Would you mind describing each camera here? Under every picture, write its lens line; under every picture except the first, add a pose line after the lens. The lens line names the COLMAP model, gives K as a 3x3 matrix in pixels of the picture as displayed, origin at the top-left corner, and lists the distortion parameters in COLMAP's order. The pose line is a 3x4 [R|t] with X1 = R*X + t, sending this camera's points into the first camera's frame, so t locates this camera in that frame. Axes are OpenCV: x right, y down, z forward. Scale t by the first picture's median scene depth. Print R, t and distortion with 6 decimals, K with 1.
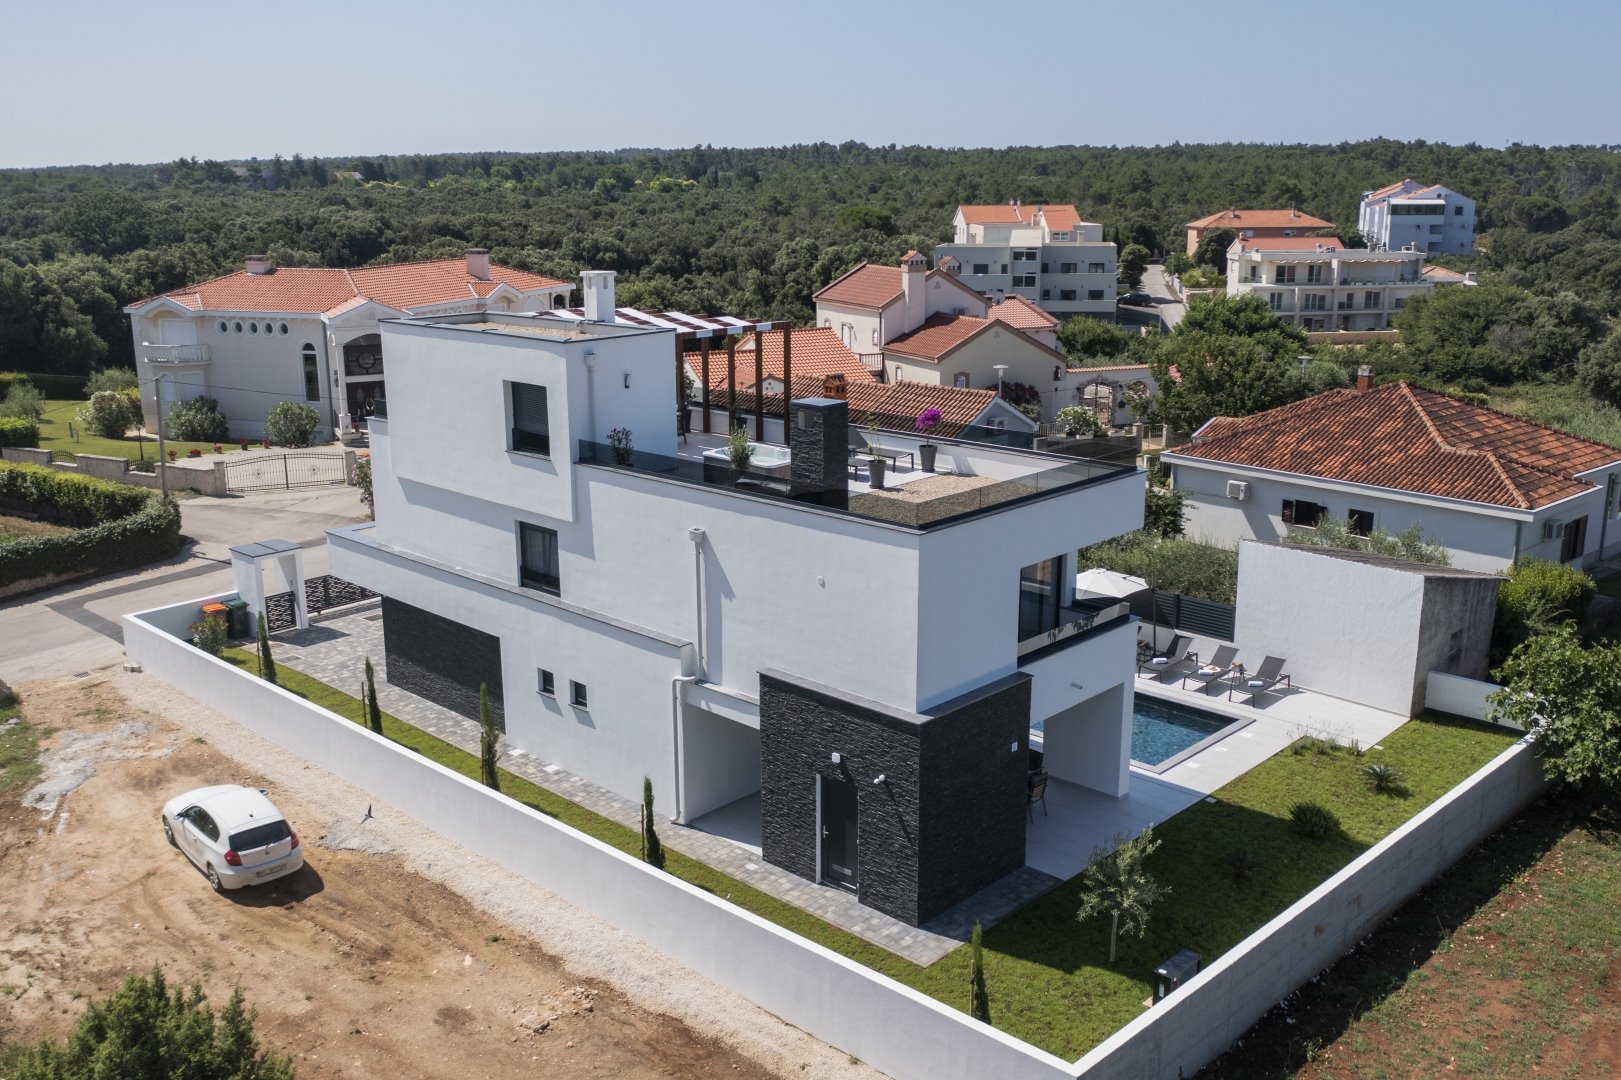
lens RADIAL K [[1424.3, 0, 772.2], [0, 1424.3, 538.8], [0, 0, 1]] dist [-0.005108, -0.000183]
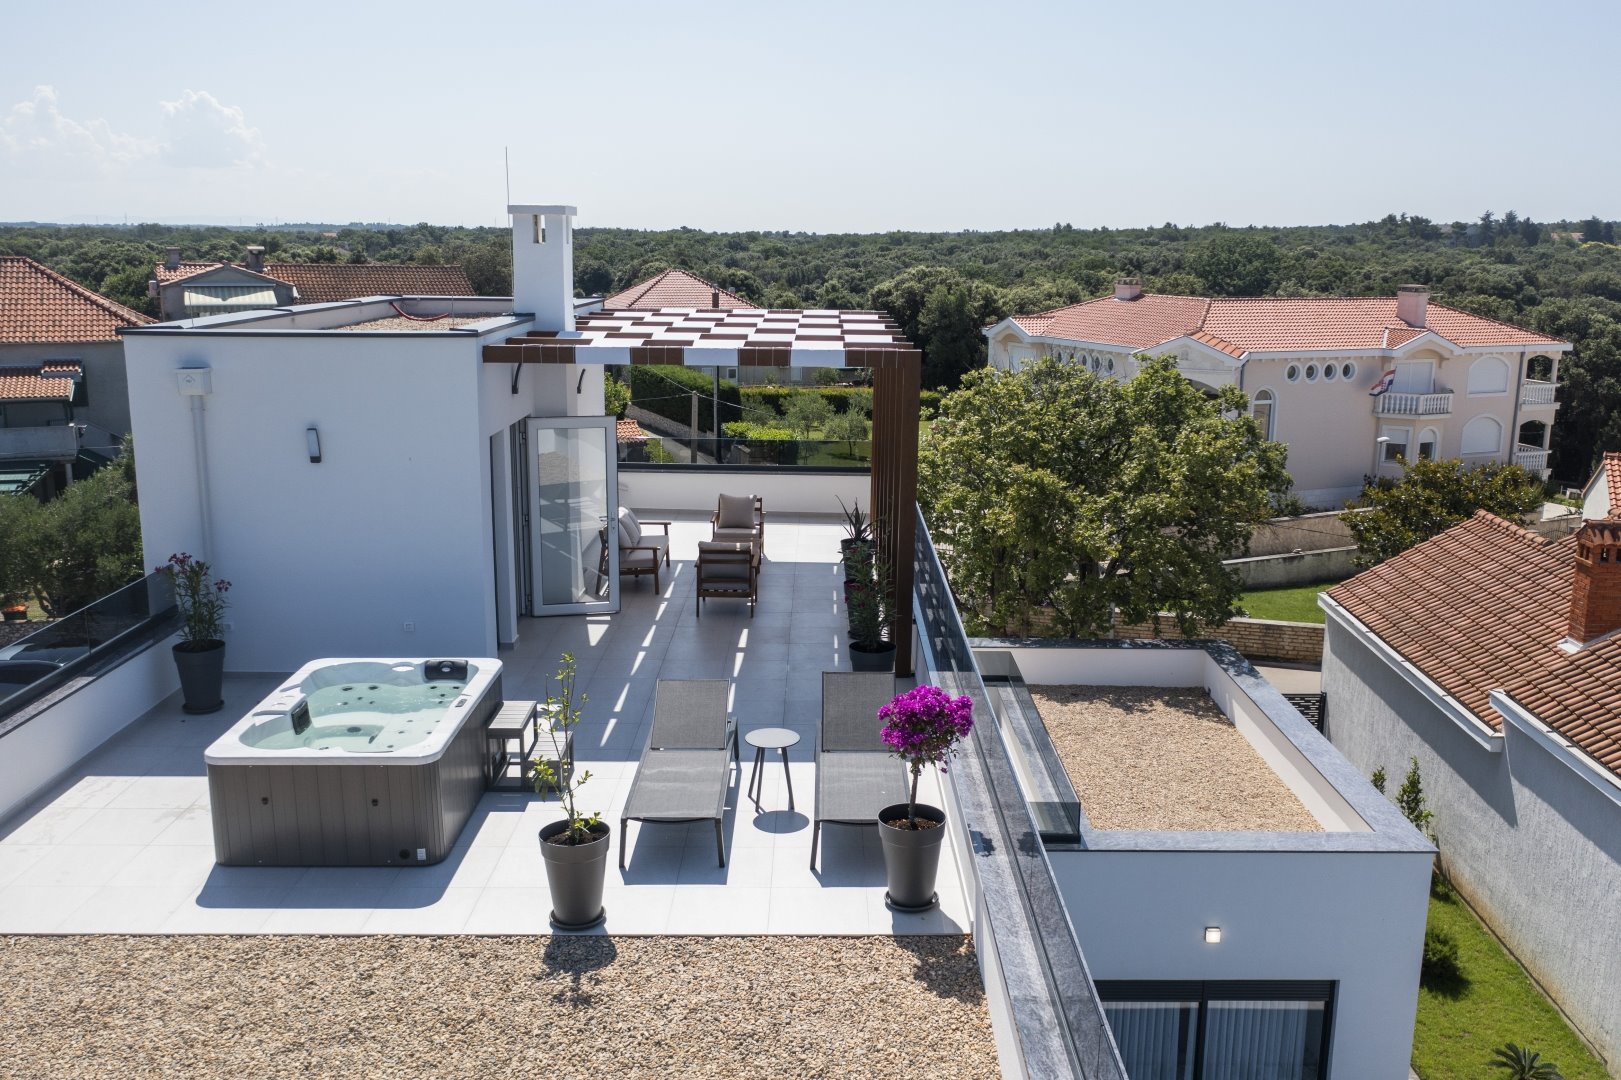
lens RADIAL K [[1389.3, 0, 832.0], [0, 1389.3, 537.2], [0, 0, 1]] dist [-0.014690, -0.003453]
pose [[0.705914, 0.165692, -0.688645, 0.200586], [-0.191537, 0.980685, 0.039619, -0.091646], [0.681909, 0.103934, 0.724016, 0.577776]]
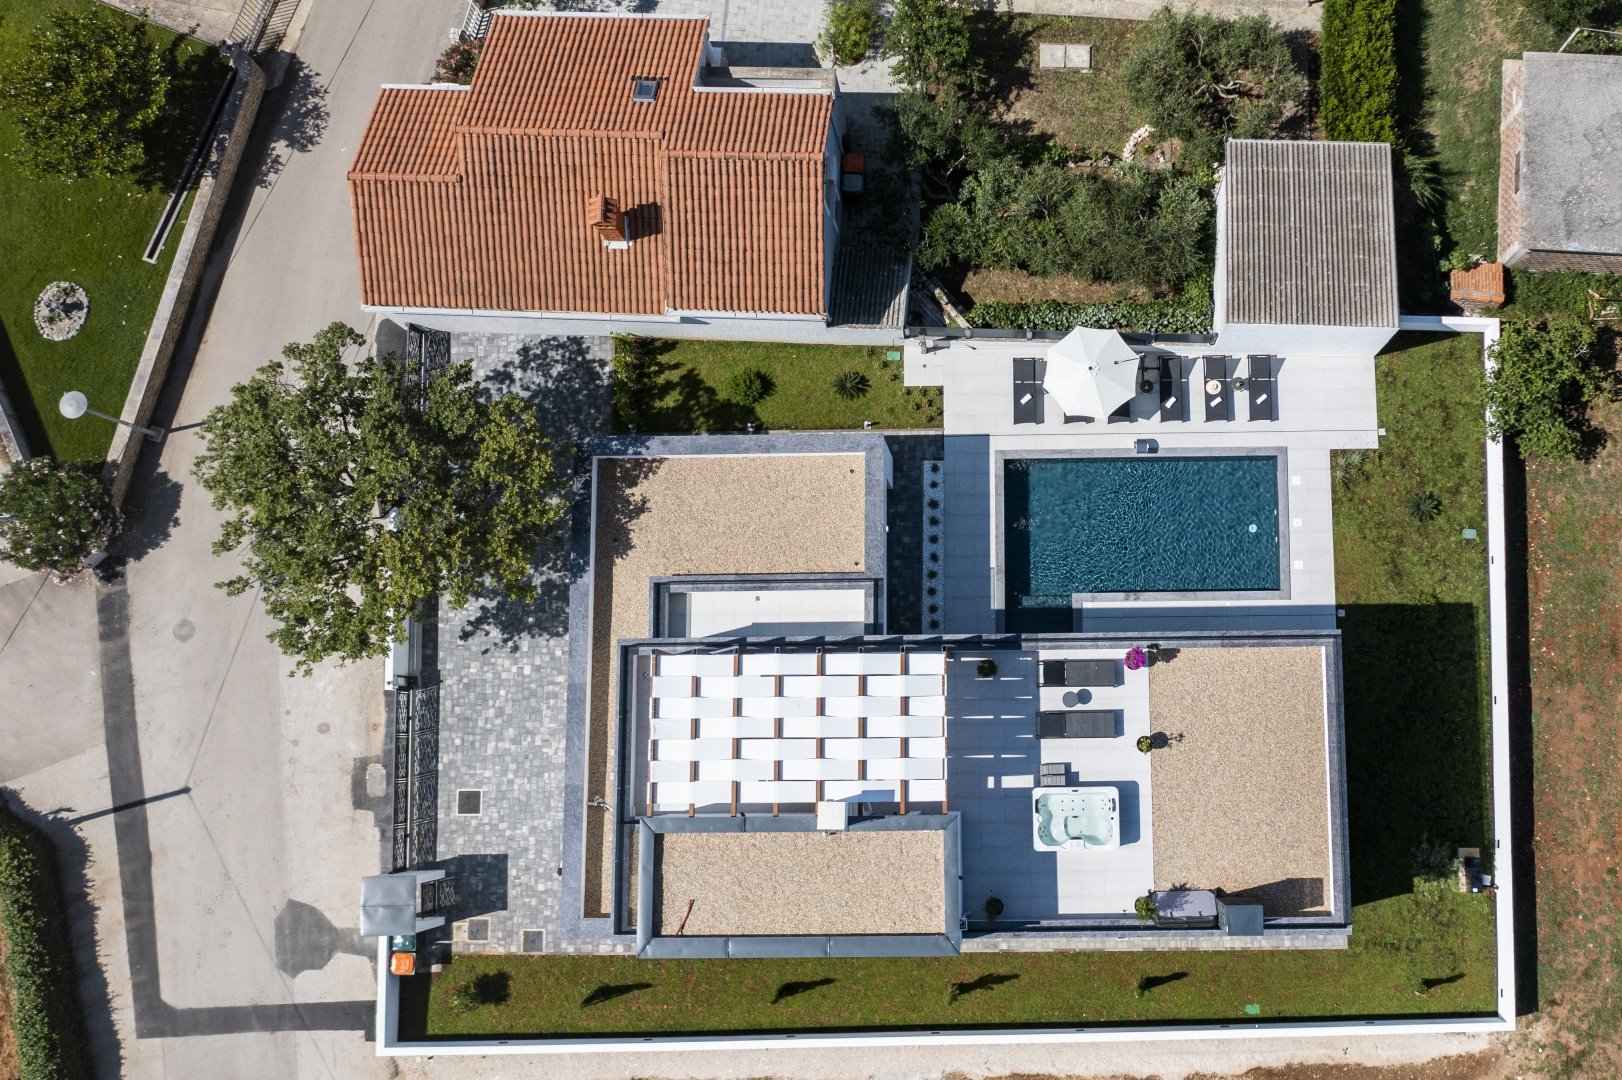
lens RADIAL K [[1827.1, 0, 967.5], [0, 1827.1, 466.7], [0, 0, 1]] dist [-0.014275, -0.013819]
pose [[0.705688, -0.700517, 0.106208, -0.021033], [0.184935, 0.326819, 0.926816, -1.072832], [-0.683961, -0.634402, 0.360183, 0.491143]]
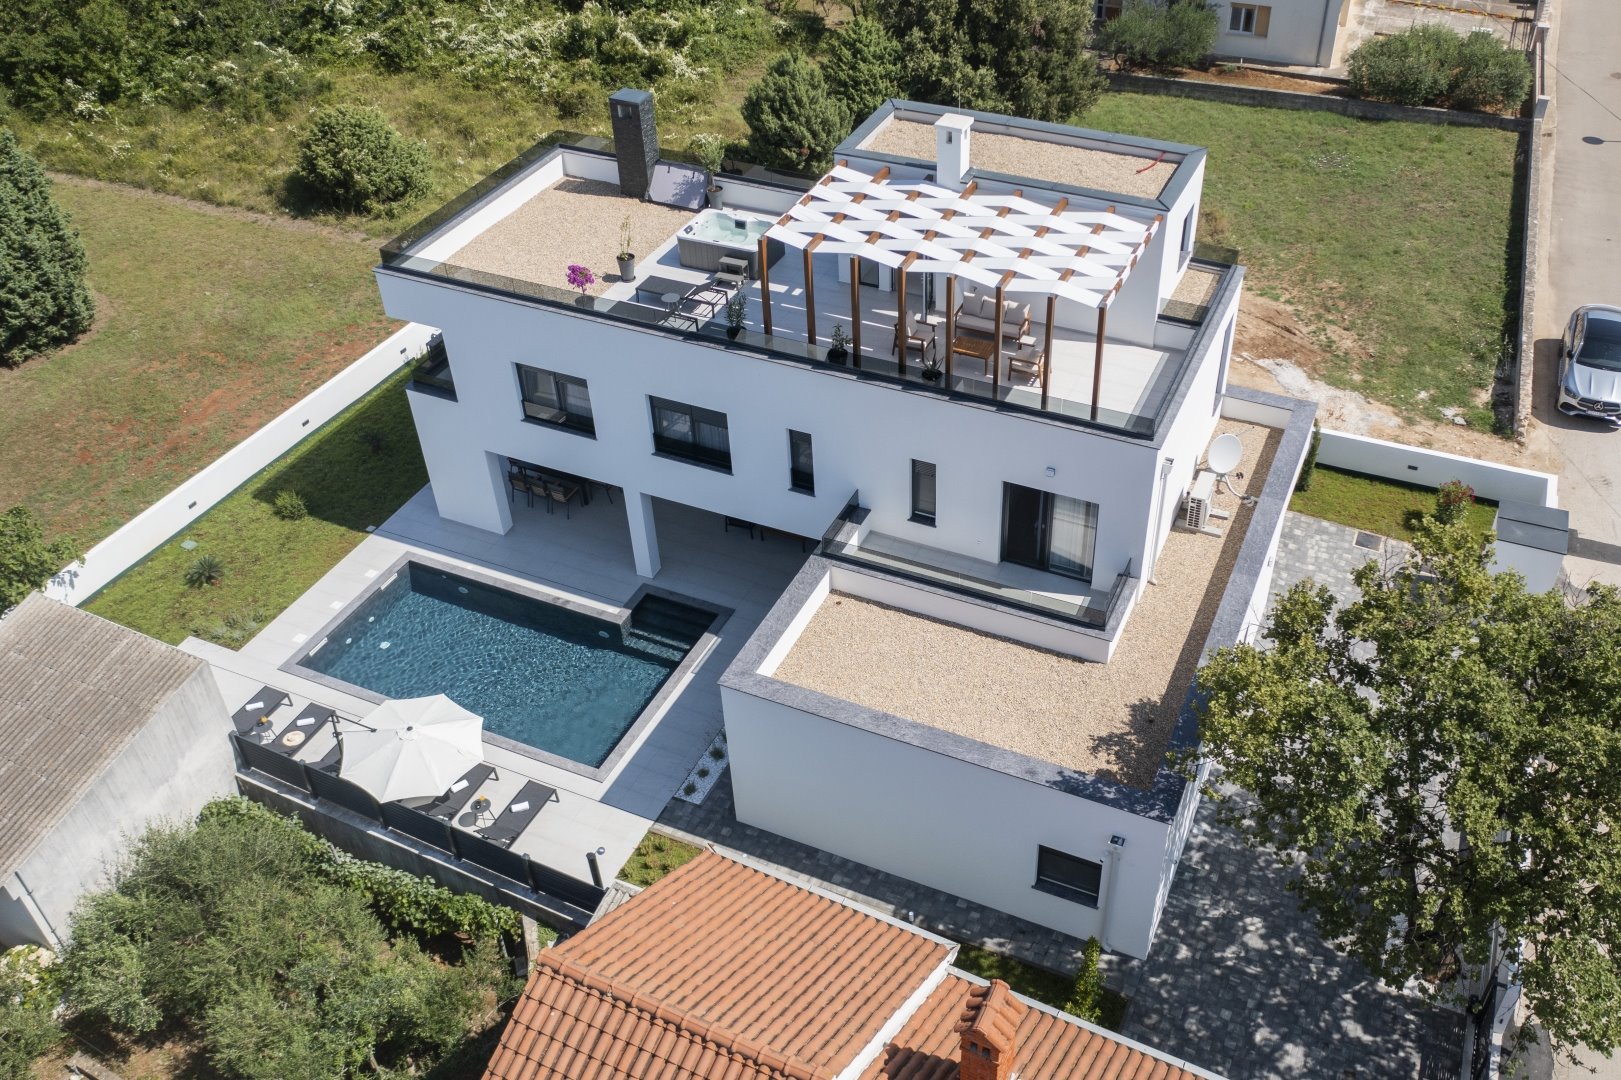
lens RADIAL K [[1395.7, 0, 894.7], [0, 1395.7, 542.2], [0, 0, 1]] dist [-0.011540, -0.000515]
pose [[-0.930108, 0.247927, -0.270983, 0.152771], [-0.072283, 0.599806, 0.796874, -0.535004], [0.360104, 0.760766, -0.539964, 1.248588]]
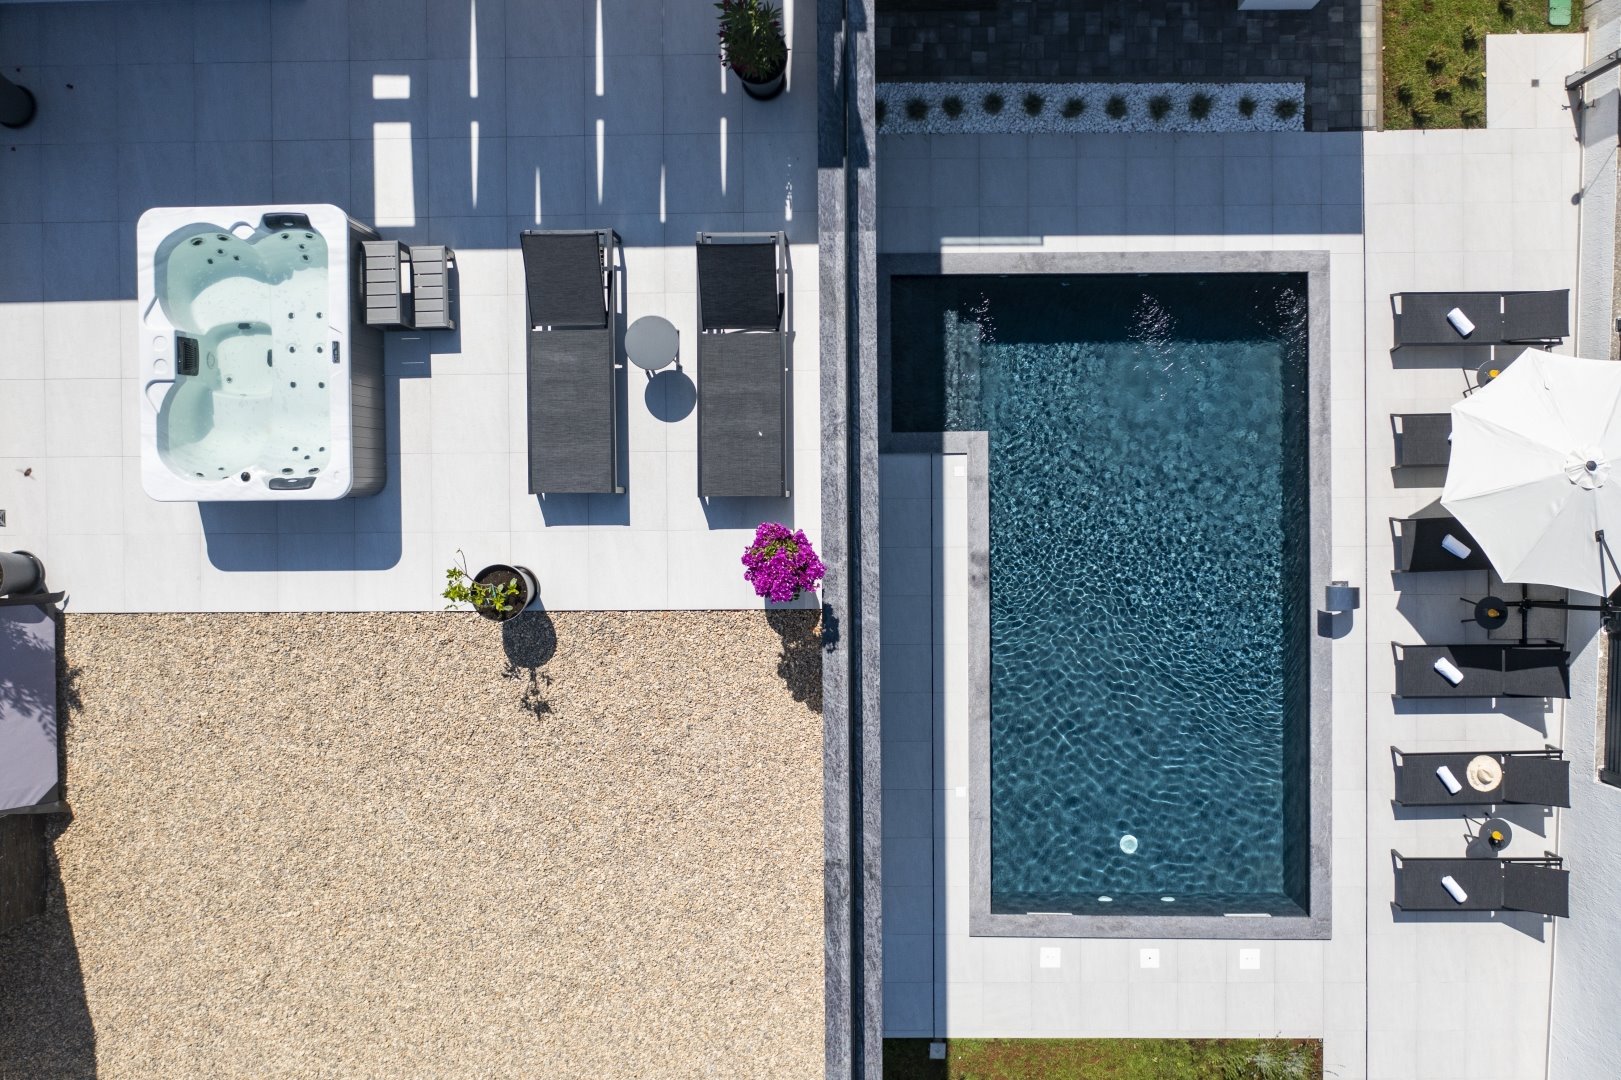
lens RADIAL K [[1363.4, 0, 808.6], [0, 1363.4, 501.2], [0, 0, 1]] dist [-0.025191, 0.004113]
pose [[0.706618, 0.707590, 0.002808, 0.075413], [-0.162059, 0.157970, 0.974055, -0.271505], [0.688788, -0.688739, 0.226296, 0.691154]]
